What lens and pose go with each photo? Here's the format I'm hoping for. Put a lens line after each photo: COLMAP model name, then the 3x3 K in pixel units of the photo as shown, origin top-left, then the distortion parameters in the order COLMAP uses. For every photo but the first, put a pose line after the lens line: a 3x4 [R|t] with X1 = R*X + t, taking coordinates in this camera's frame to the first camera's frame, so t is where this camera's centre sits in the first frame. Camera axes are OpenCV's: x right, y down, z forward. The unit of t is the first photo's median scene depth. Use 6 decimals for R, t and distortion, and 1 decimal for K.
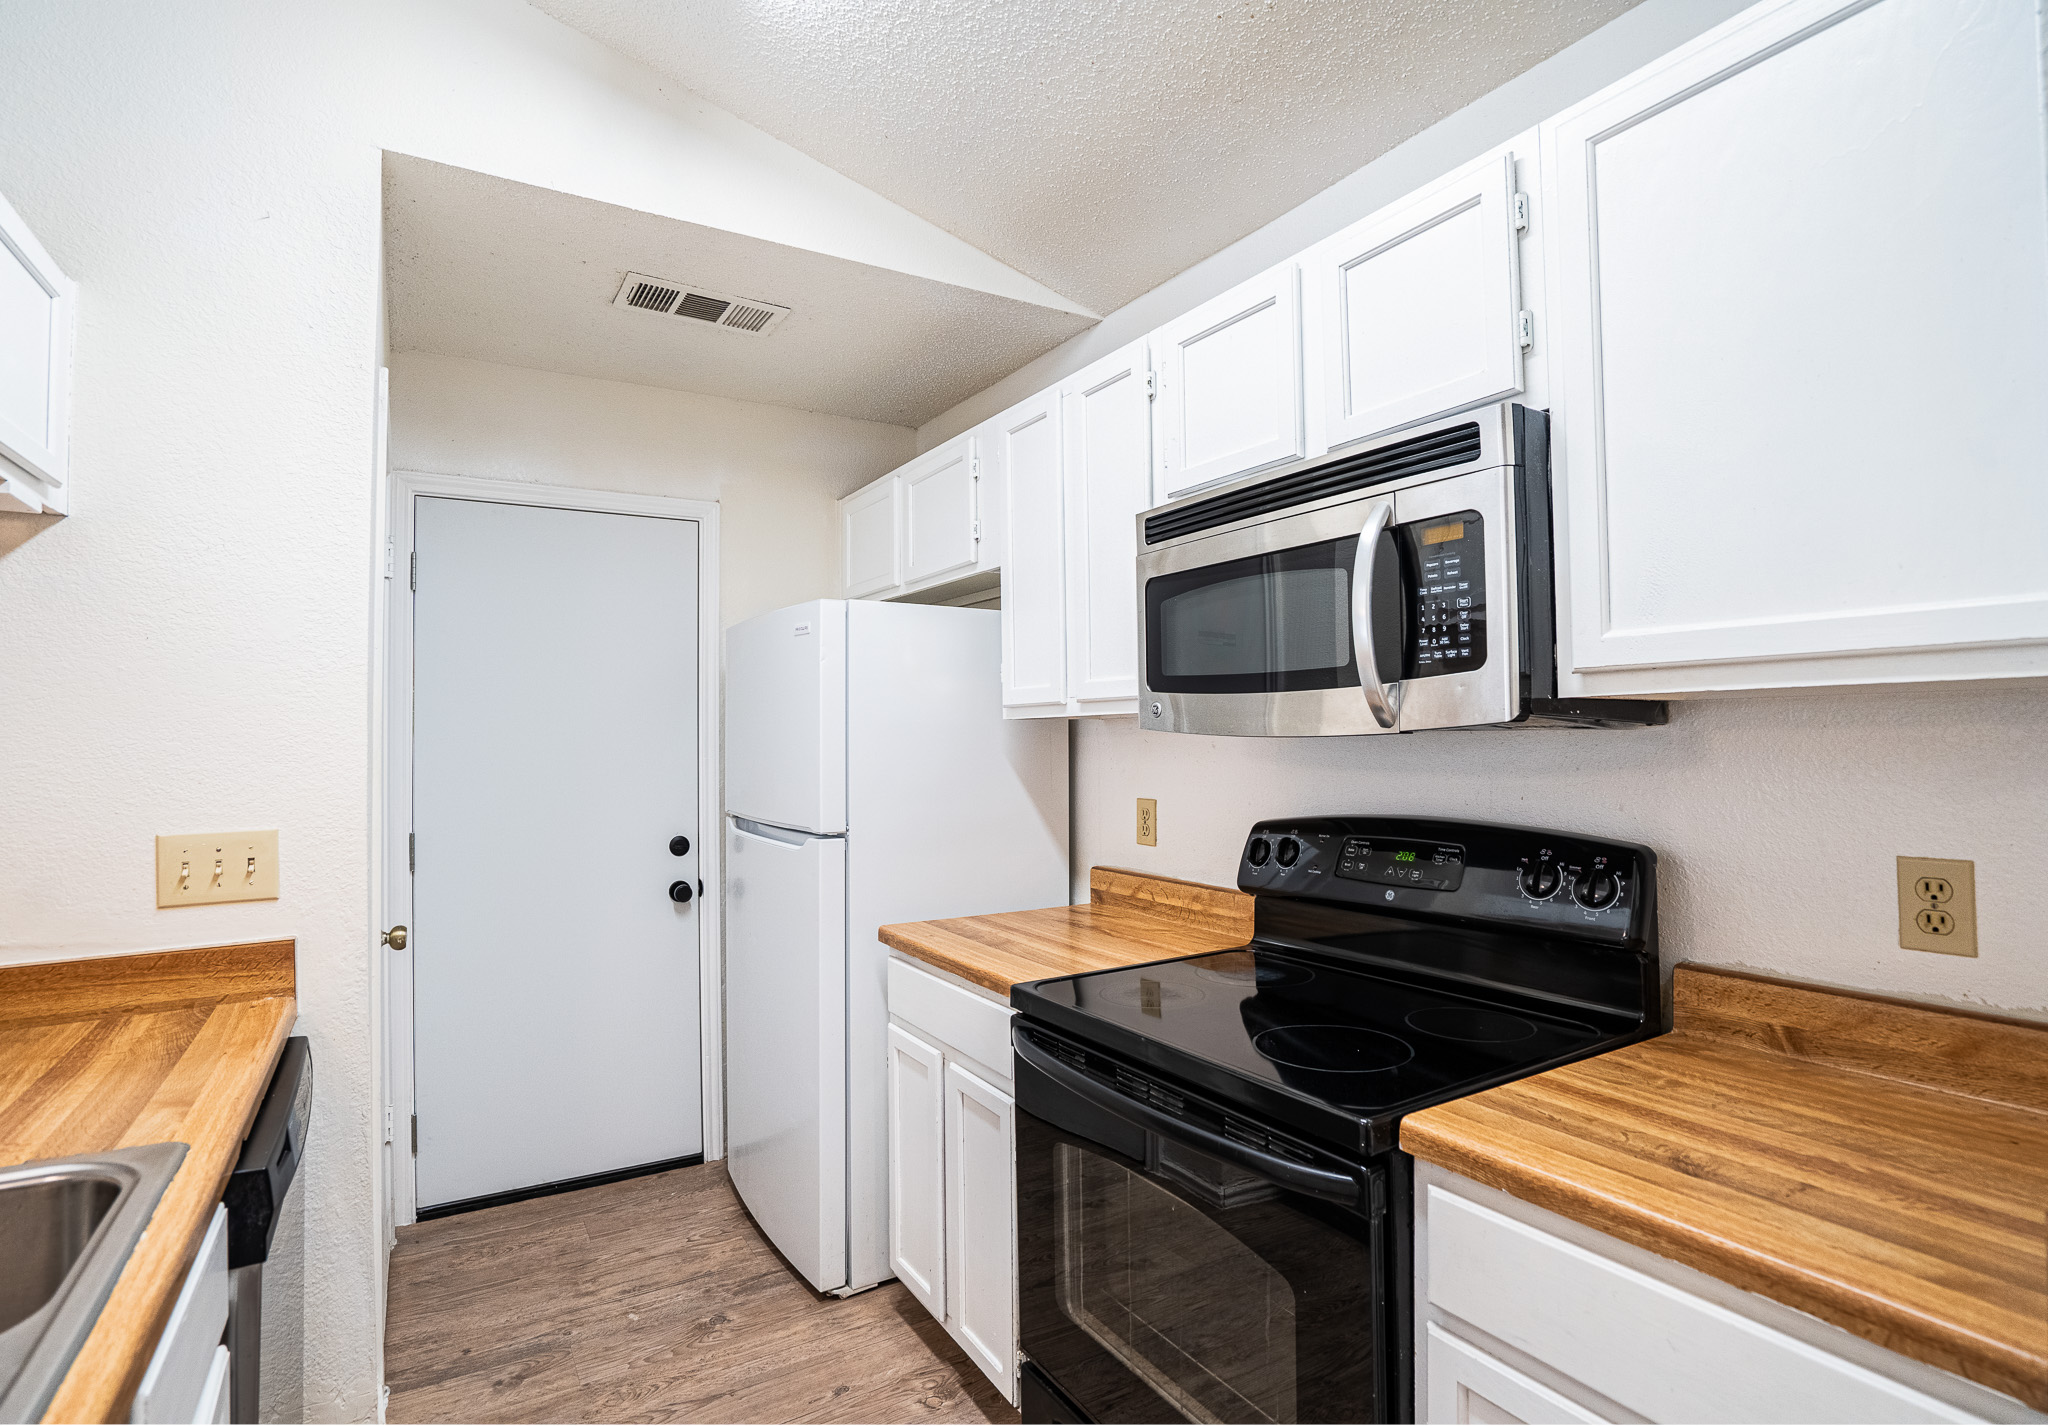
lens RADIAL K [[980.3, 0, 1014.9], [0, 980.3, 714.1], [0, 0, 1]] dist [-0.021111, -0.000423]
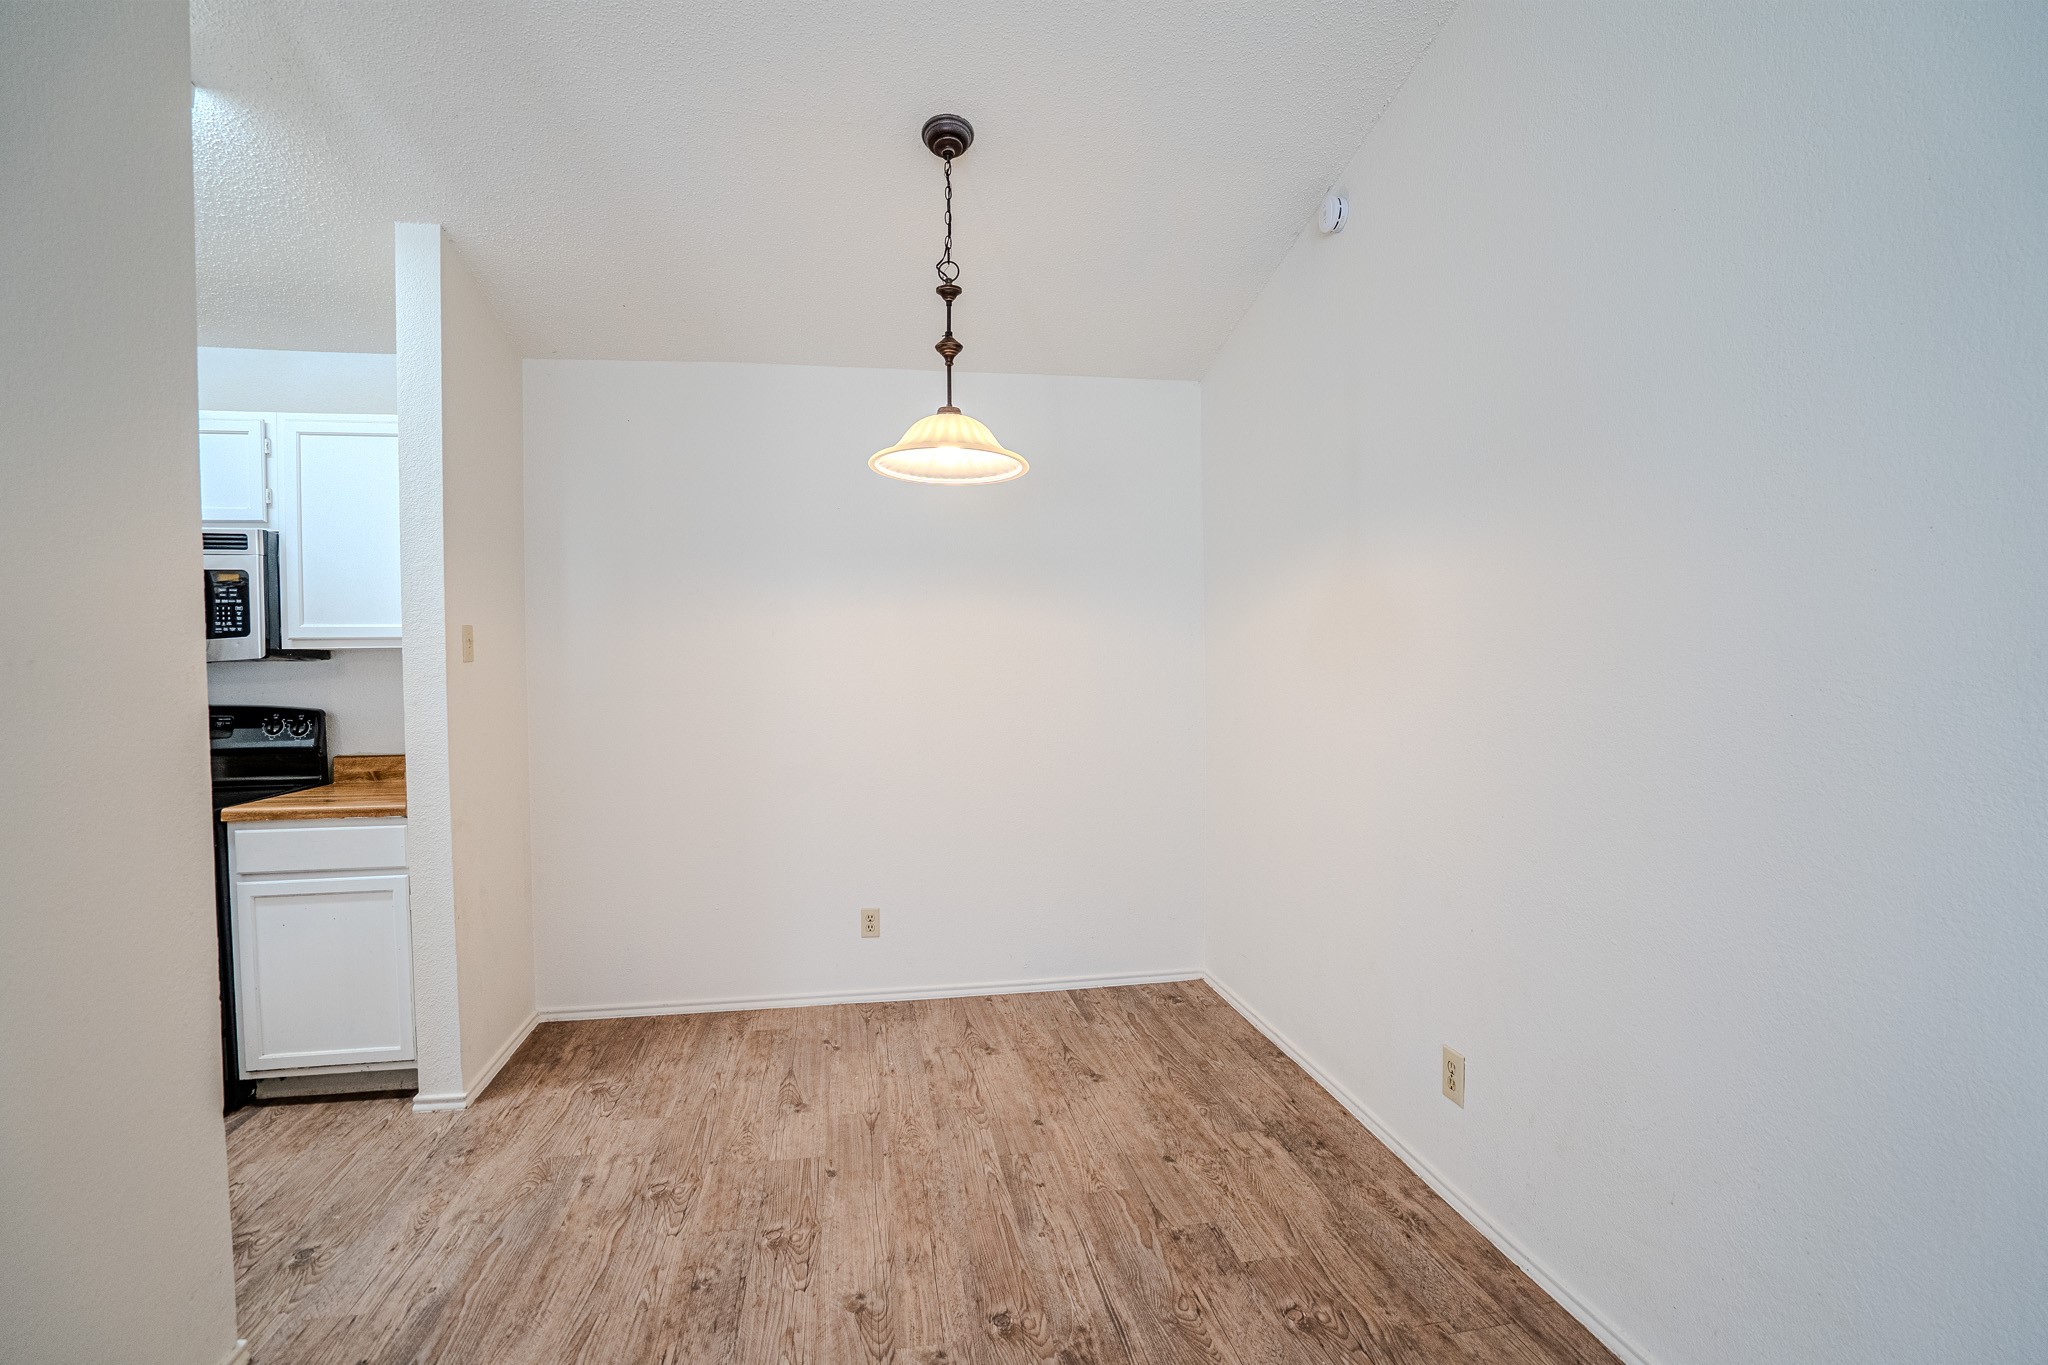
lens RADIAL K [[992.2, 0, 1016.7], [0, 992.2, 675.8], [0, 0, 1]] dist [-0.004620, 0.000433]
pose [[0.414336, -0.005810, 0.910105, -0.956352], [-0.013702, 0.999826, 0.012621, -0.005025], [-0.910021, -0.017700, 0.414185, -1.738846]]
